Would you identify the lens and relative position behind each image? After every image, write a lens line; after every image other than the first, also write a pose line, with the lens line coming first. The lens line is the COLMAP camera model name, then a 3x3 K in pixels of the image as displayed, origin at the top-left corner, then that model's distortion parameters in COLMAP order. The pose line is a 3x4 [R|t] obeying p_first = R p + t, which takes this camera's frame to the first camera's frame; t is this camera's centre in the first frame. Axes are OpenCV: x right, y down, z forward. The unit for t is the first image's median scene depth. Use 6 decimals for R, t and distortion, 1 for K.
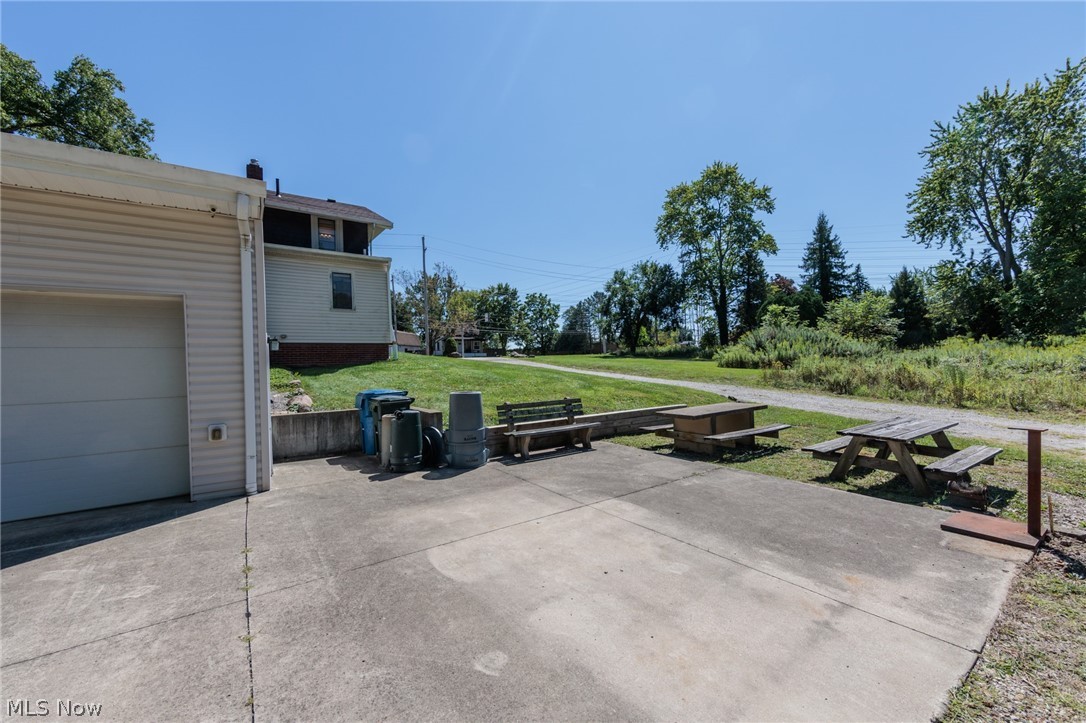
lens RADIAL K [[422.2, 0, 543.0], [0, 422.2, 361.5], [0, 0, 1]] dist [-0.000521, -0.000253]
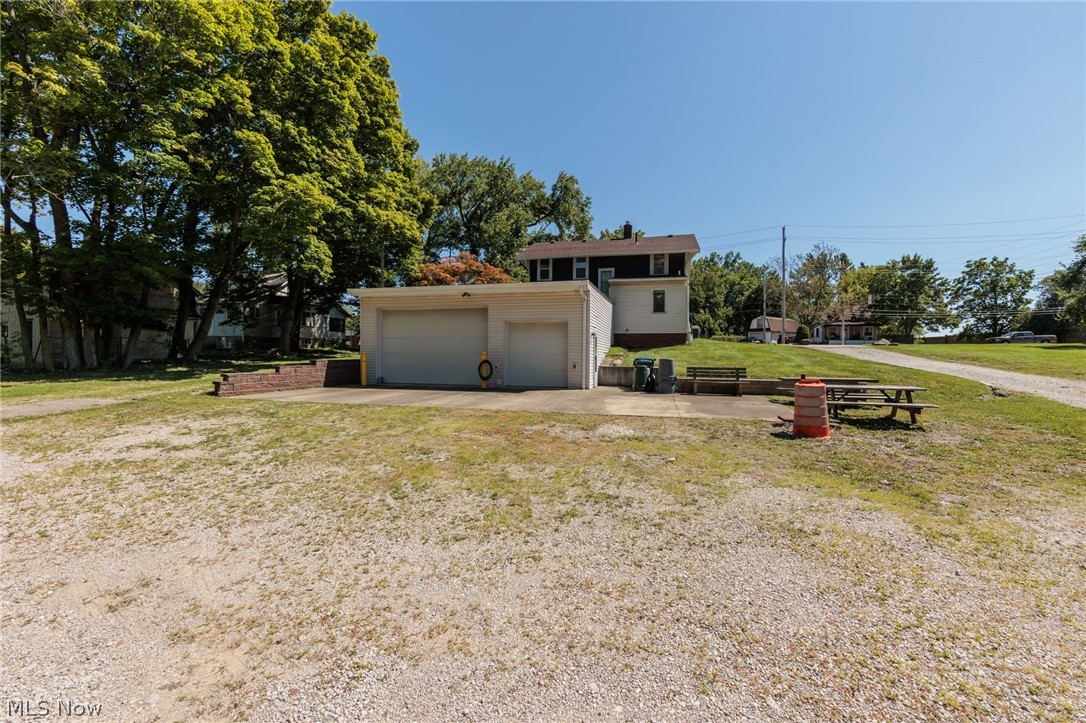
lens RADIAL K [[427.3, 0, 547.7], [0, 427.3, 356.6], [0, 0, 1]] dist [-0.000467, -0.000041]
pose [[0.644255, 0.038684, -0.763832, 0.262425], [-0.021971, 0.999244, 0.032075, 0.002011], [0.764495, -0.003883, 0.644618, -0.201293]]
